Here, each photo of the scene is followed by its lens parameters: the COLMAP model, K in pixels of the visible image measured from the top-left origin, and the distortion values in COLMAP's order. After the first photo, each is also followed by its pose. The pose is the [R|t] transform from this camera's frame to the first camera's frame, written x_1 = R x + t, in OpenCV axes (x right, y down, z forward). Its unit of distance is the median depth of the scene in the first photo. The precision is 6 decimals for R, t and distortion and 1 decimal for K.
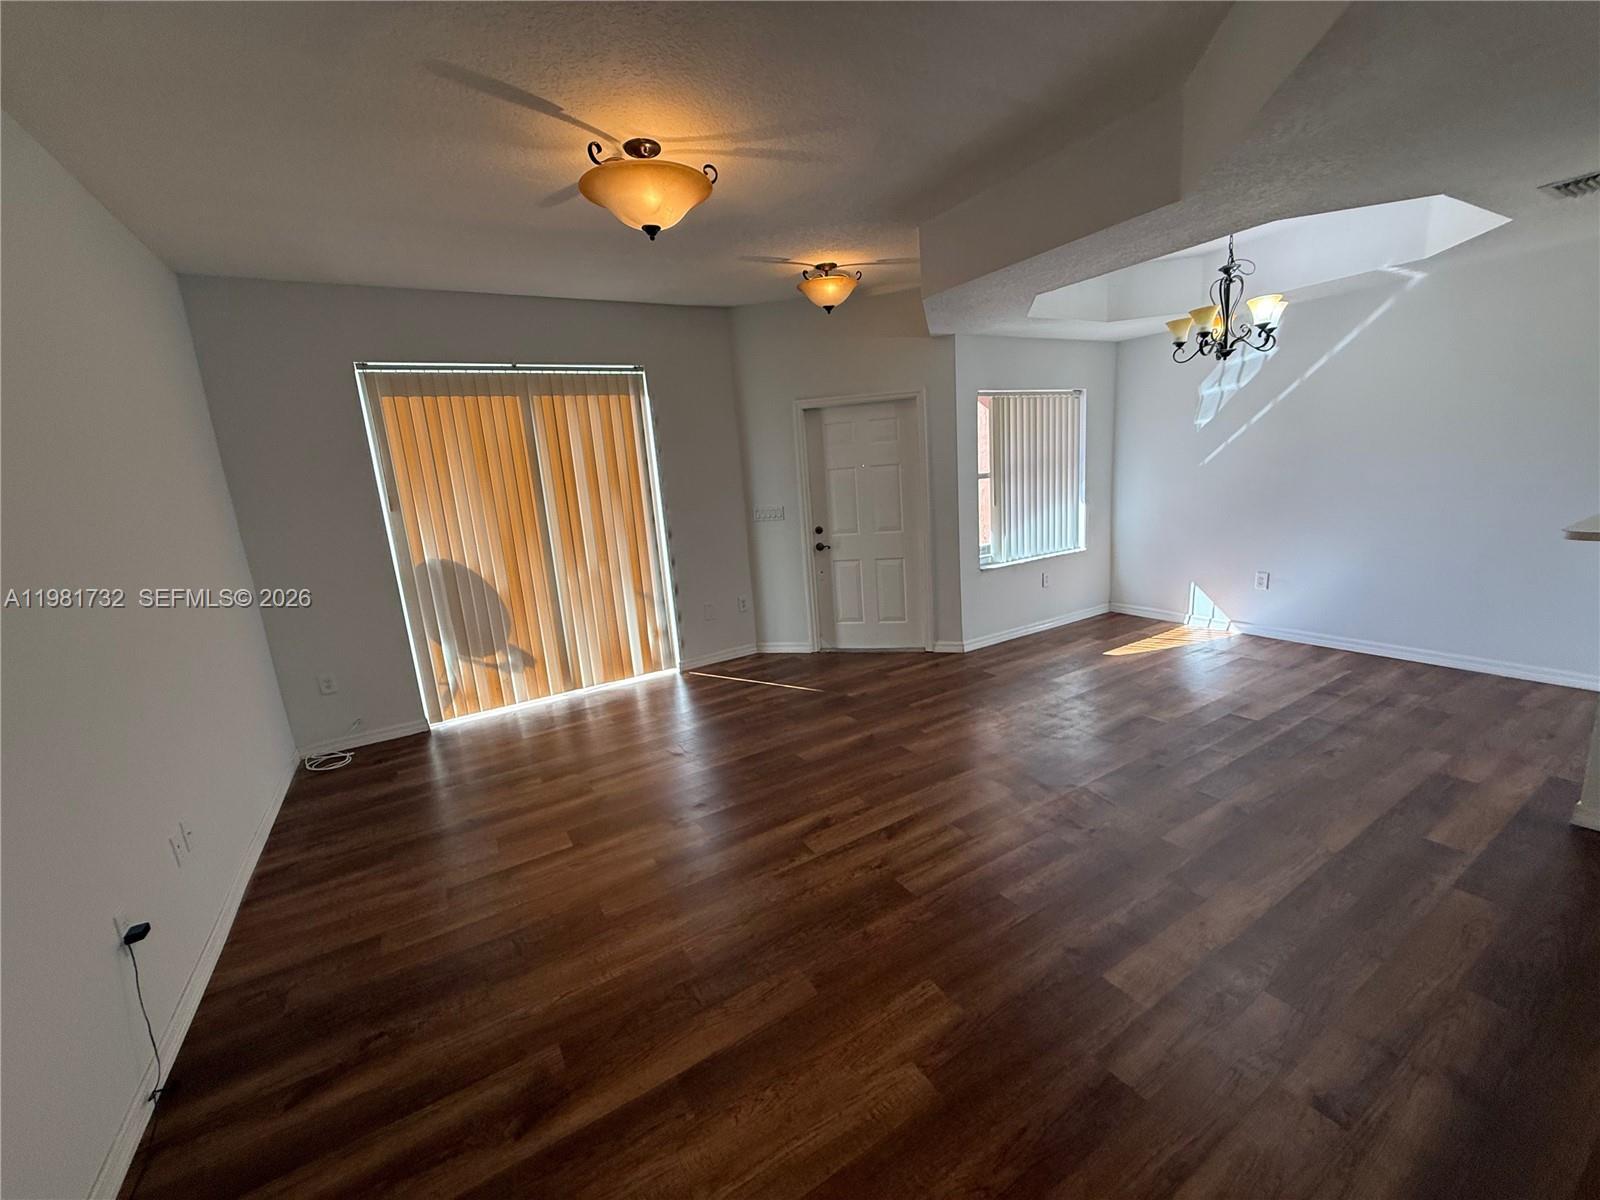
lens RADIAL K [[637.1, 0, 796.5], [0, 637.1, 598.9], [0, 0, 1]] dist [-0.000198, -0.000249]
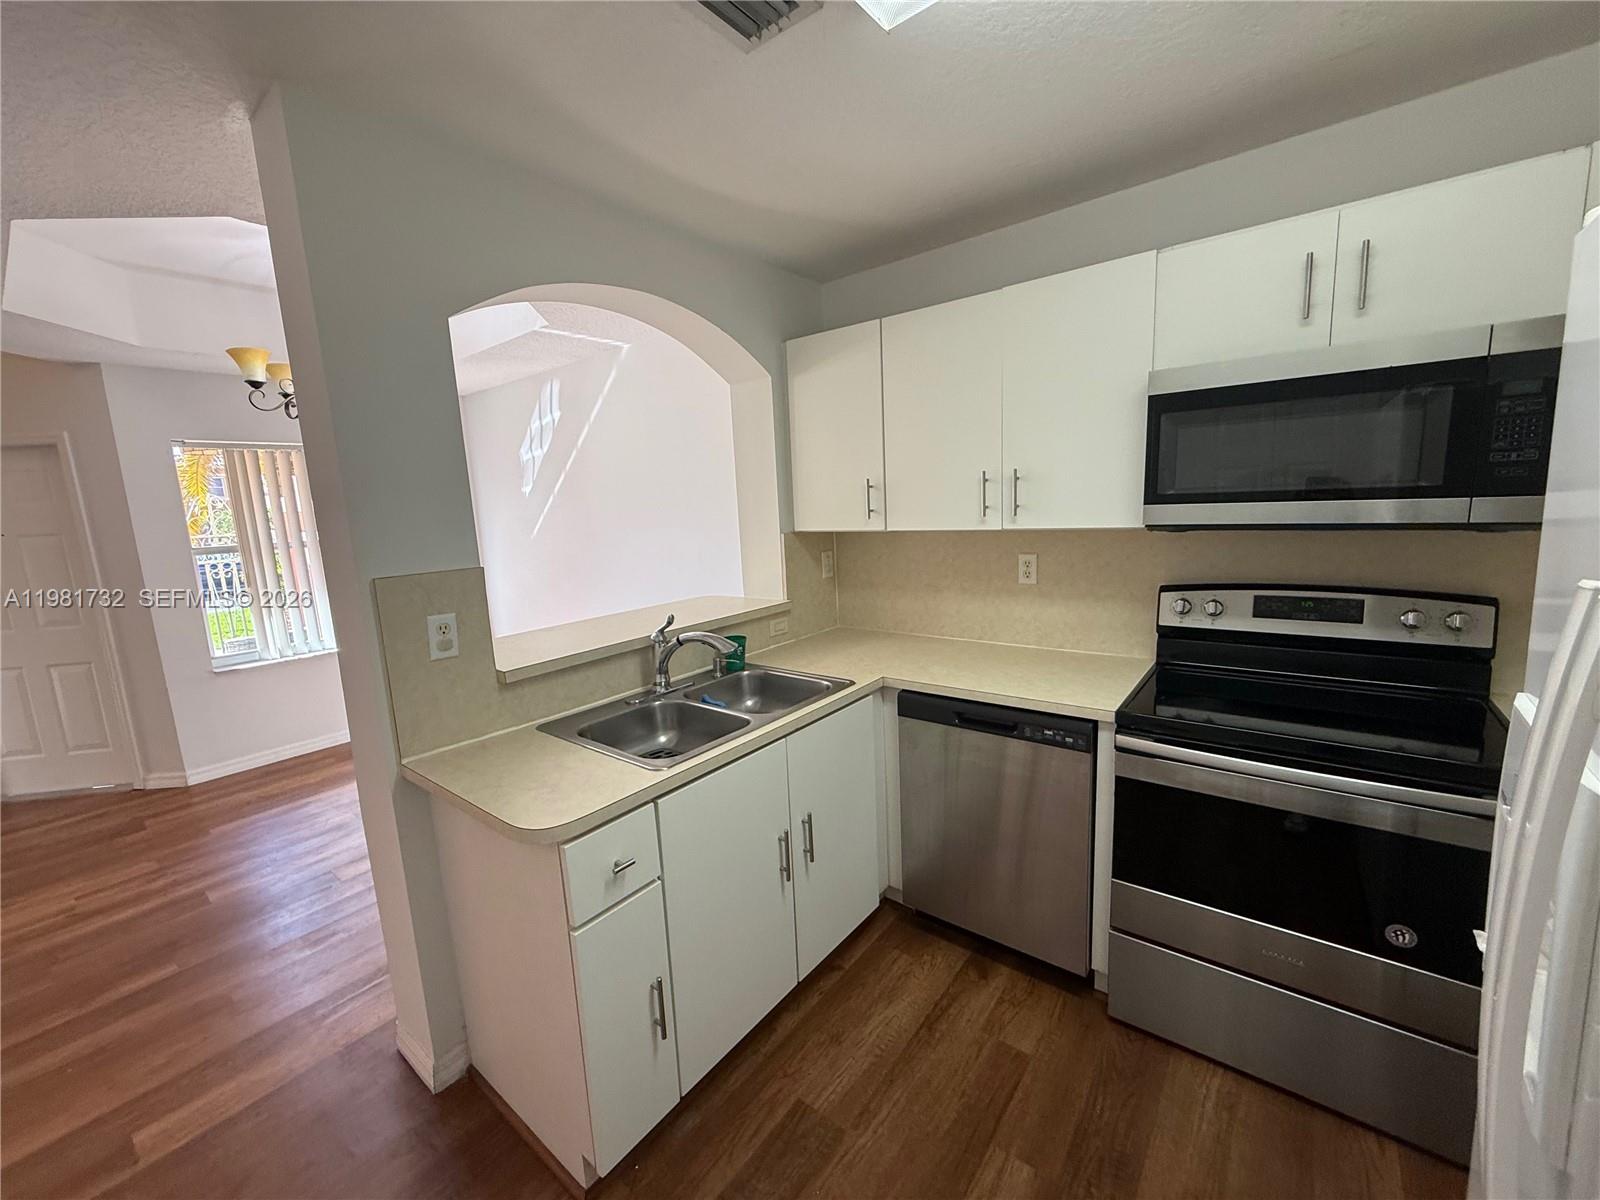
lens RADIAL K [[637.1, 0, 796.5], [0, 637.1, 598.9], [0, 0, 1]] dist [-0.000198, -0.000249]
pose [[0.938459, -0.027983, 0.344256, 0.725723], [0.051386, 0.996932, -0.059042, -0.056434], [-0.341547, 0.073099, 0.937018, 0.049332]]
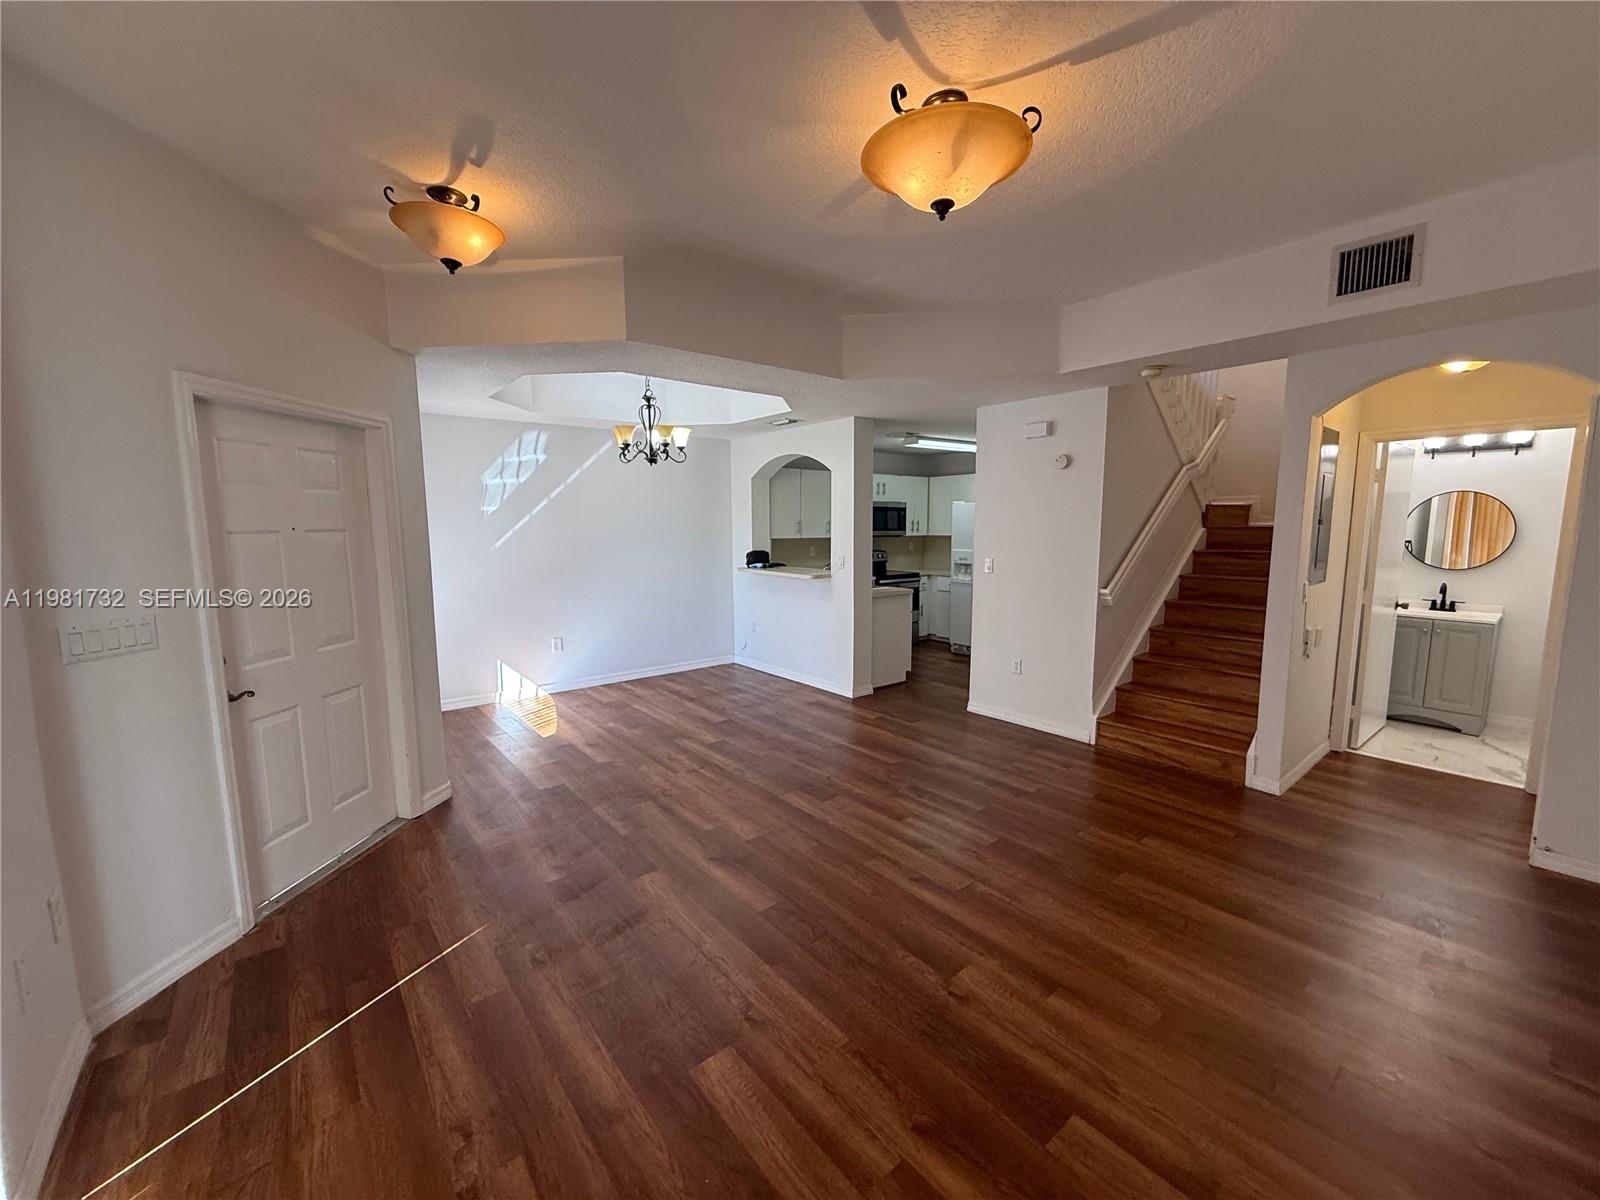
lens RADIAL K [[637.1, 0, 796.5], [0, 637.1, 598.9], [0, 0, 1]] dist [-0.000198, -0.000249]
pose [[-0.135087, -0.044091, 0.989852, -0.518235], [0.213420, 0.974265, 0.072522, -0.106207], [-0.967576, 0.221051, -0.122201, 0.713421]]
